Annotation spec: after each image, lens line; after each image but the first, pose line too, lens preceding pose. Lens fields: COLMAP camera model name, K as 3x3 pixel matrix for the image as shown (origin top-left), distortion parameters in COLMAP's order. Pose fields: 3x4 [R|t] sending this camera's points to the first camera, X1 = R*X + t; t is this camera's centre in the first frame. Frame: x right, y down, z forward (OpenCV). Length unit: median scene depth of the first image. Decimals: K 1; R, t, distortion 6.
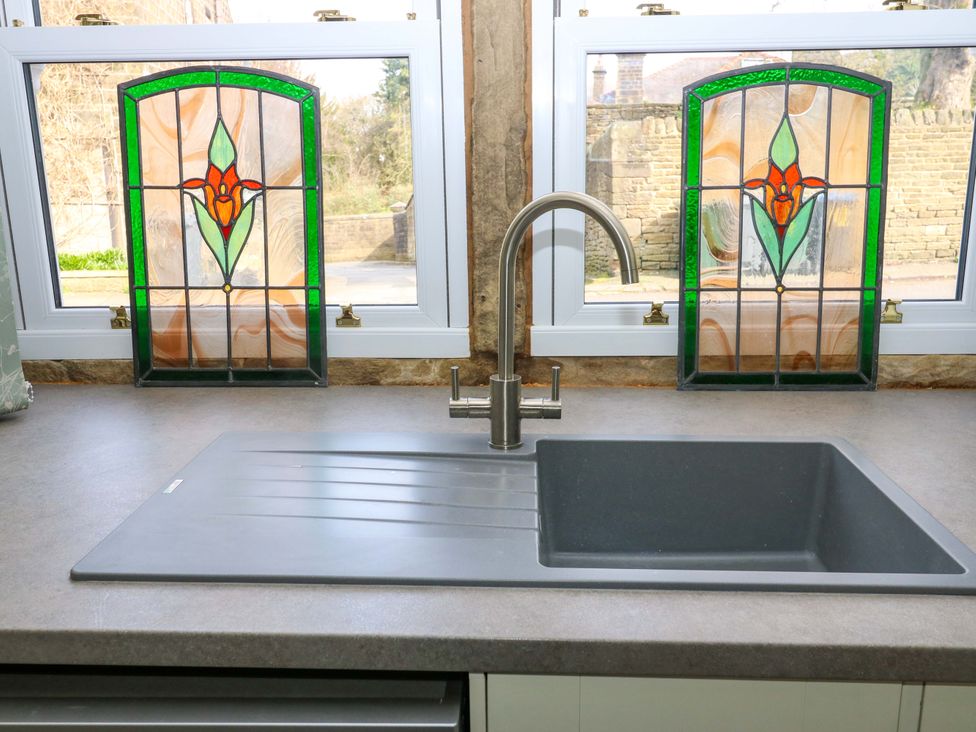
lens RADIAL K [[867.0, 0, 501.4], [0, 867.0, 349.0], [0, 0, 1]] dist [-0.000776, -0.002073]
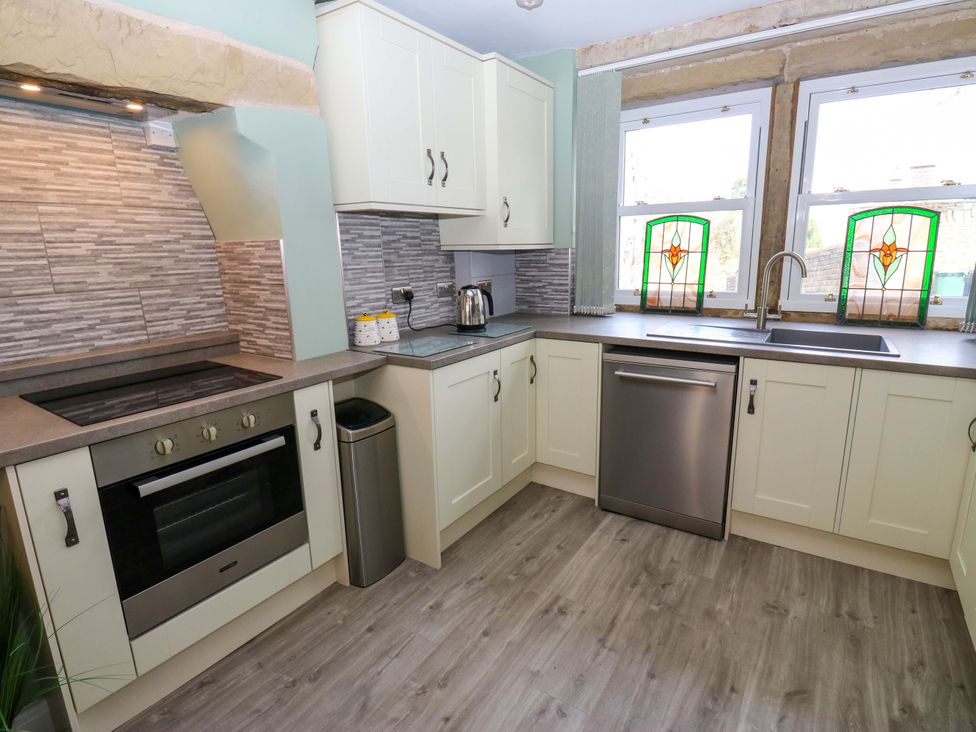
lens RADIAL K [[511.2, 0, 497.9], [0, 511.2, 361.0], [0, 0, 1]] dist [0.003226, -0.014976]
pose [[0.858467, 0.102555, -0.502511, 0.109412], [-0.097653, 0.994564, 0.036151, 0.210387], [0.503487, 0.018038, 0.863814, -0.961986]]
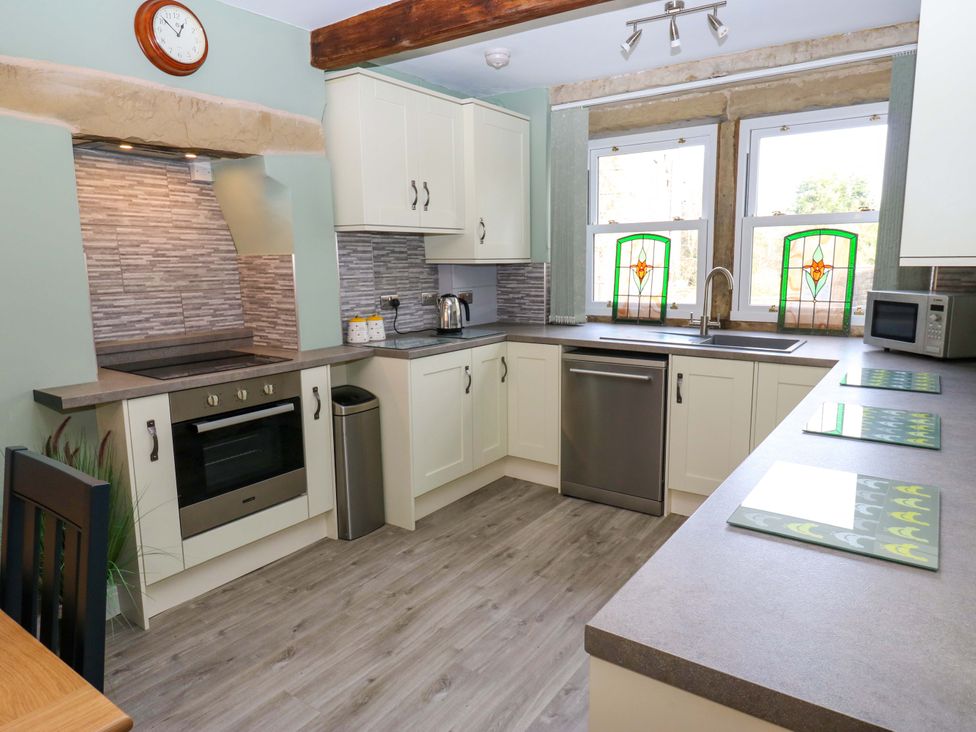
lens RADIAL K [[630.9, 0, 501.2], [0, 630.9, 360.1], [0, 0, 1]] dist [0.009041, -0.014034]
pose [[0.845723, 0.083157, -0.527103, 0.571686], [-0.111059, 0.993583, -0.021441, 0.302044], [0.521937, 0.076672, 0.849531, -1.425979]]
